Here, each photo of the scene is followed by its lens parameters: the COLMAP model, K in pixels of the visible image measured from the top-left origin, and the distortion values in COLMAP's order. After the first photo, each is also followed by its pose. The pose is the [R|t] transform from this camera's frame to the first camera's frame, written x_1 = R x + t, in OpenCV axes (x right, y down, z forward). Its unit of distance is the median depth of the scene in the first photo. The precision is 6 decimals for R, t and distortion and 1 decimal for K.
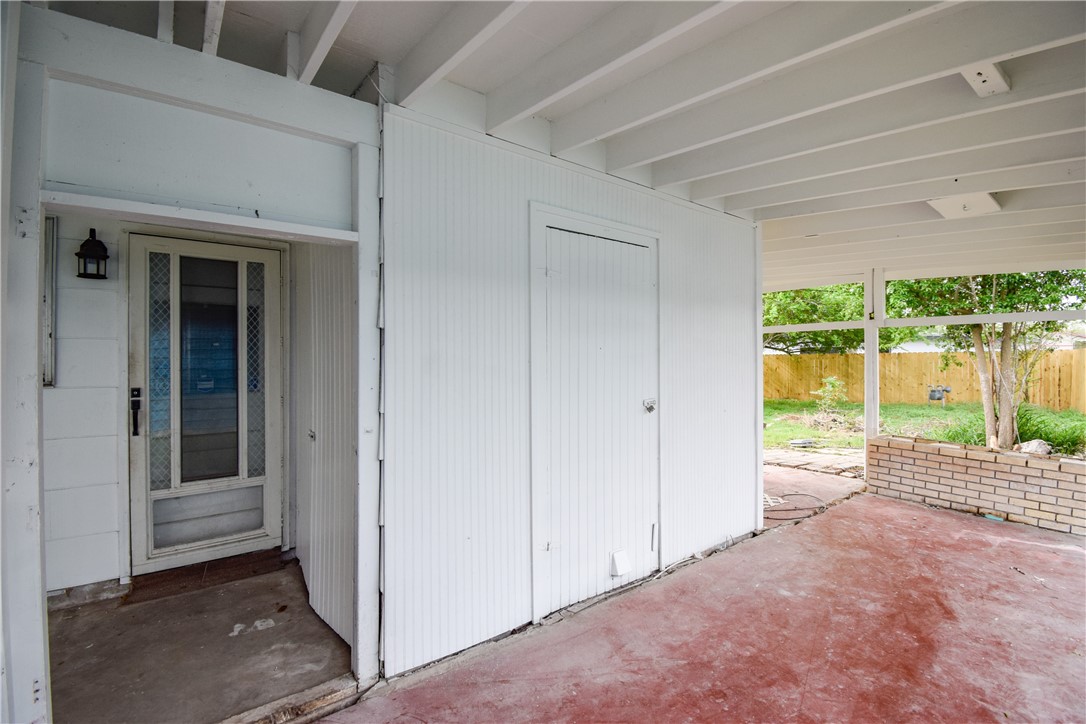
lens RADIAL K [[484.6, 0, 546.9], [0, 484.6, 358.4], [0, 0, 1]] dist [0.020983, -0.023505]
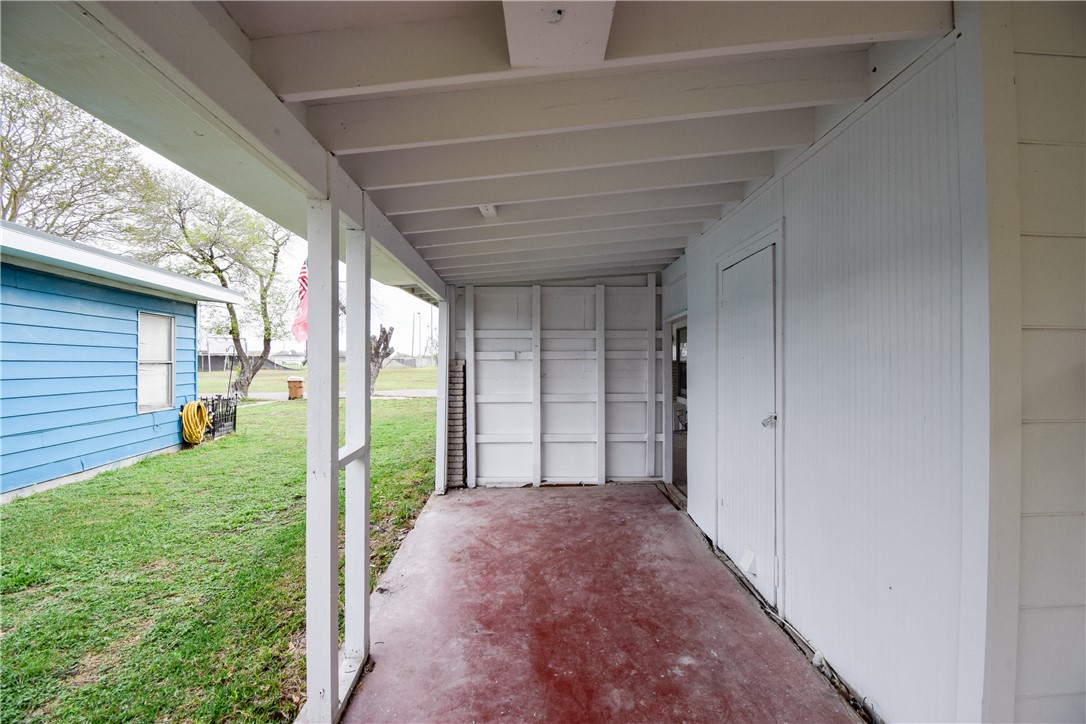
lens RADIAL K [[484.6, 0, 546.9], [0, 484.6, 358.4], [0, 0, 1]] dist [0.020983, -0.023505]
pose [[-0.609673, -0.003781, -0.792644, 1.668197], [-0.000983, 0.999991, -0.004014, -0.014412], [0.792652, -0.001668, -0.609672, 1.722799]]
